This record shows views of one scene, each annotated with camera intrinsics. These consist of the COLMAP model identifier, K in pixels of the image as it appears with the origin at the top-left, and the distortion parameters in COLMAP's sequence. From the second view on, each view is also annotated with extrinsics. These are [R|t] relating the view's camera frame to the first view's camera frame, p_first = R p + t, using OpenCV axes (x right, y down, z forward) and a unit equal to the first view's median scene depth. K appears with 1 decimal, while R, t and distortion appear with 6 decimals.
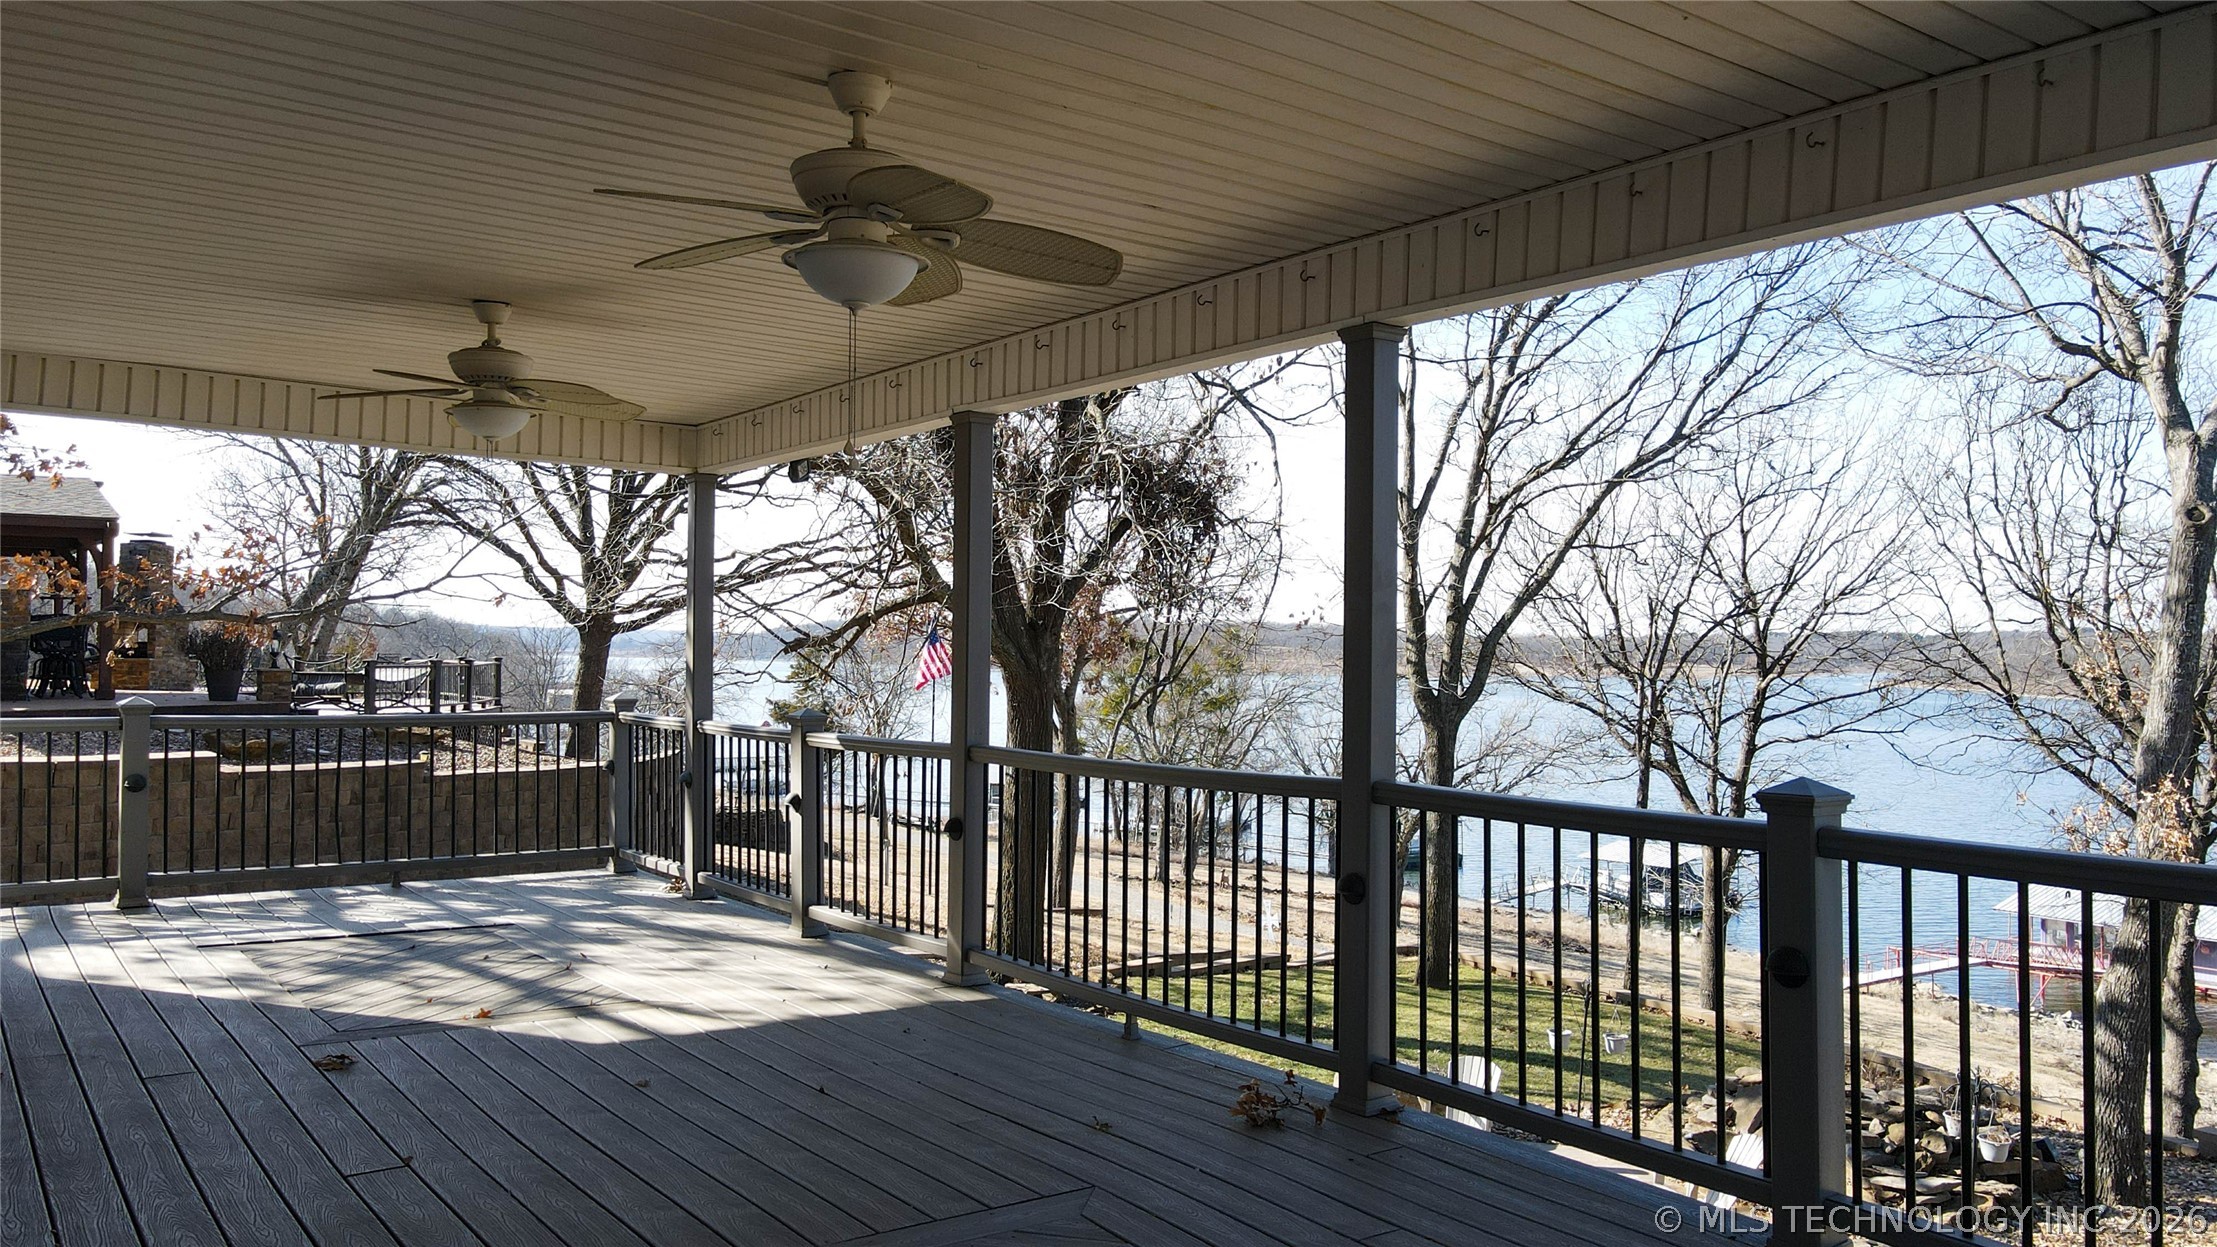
lens RADIAL K [[1637.6, 0, 1107.1], [0, 1637.6, 633.8], [0, 0, 1]] dist [-0.004123, 0.032829]
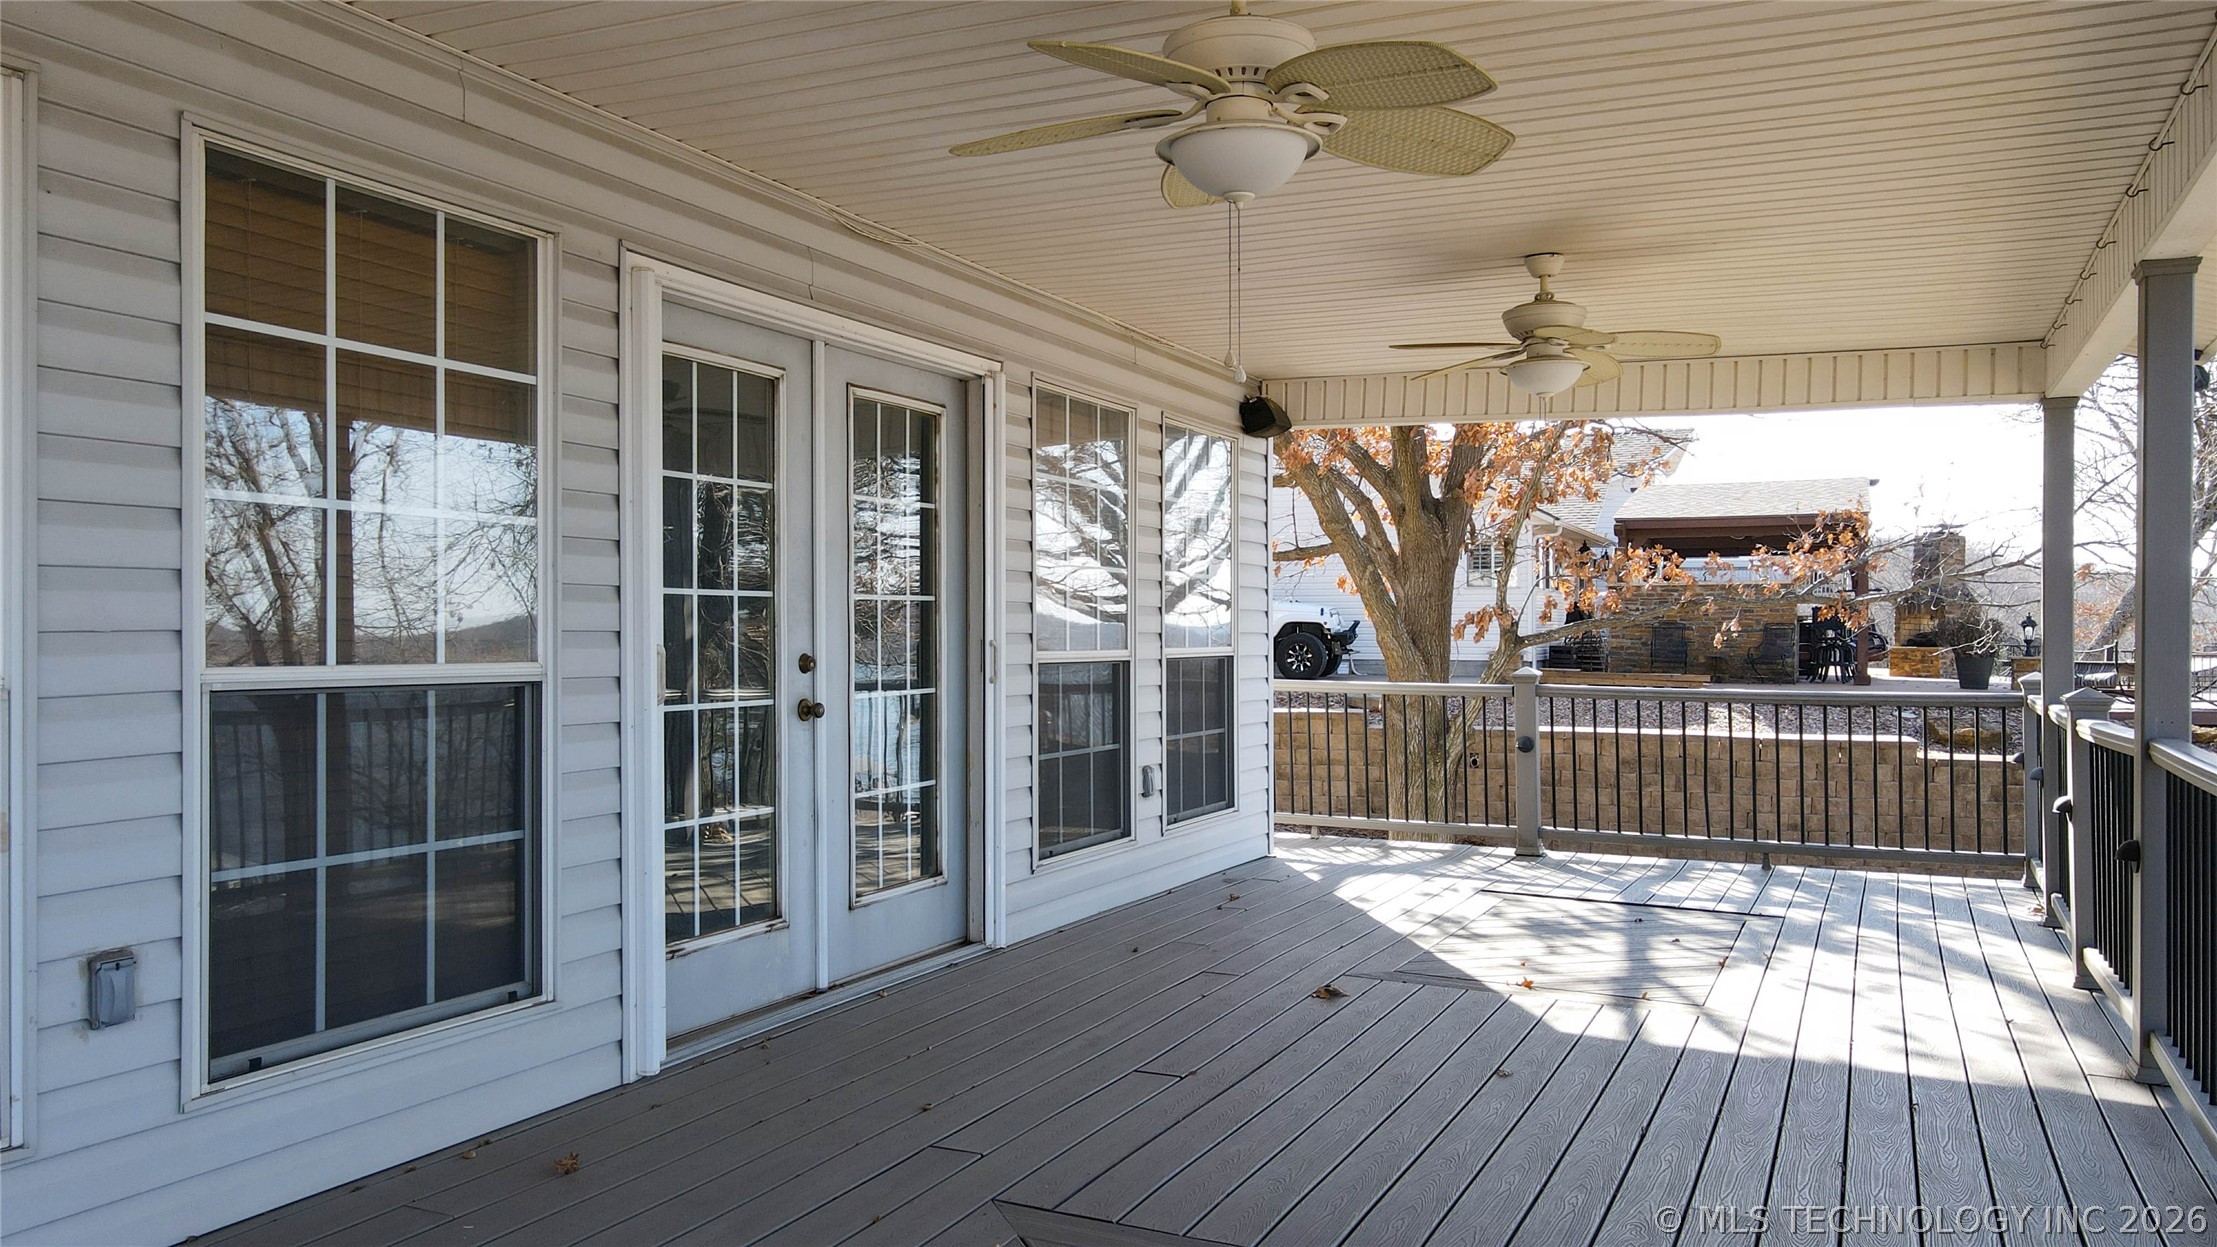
lens RADIAL K [[1640.8, 0, 1120.1], [0, 1640.8, 653.9], [0, 0, 1]] dist [-0.009330, 0.053502]
pose [[0.504825, 0.005202, -0.863206, 0.155015], [0.008907, 0.999897, 0.011235, 0.009446], [0.863176, -0.013361, 0.504726, 0.132578]]
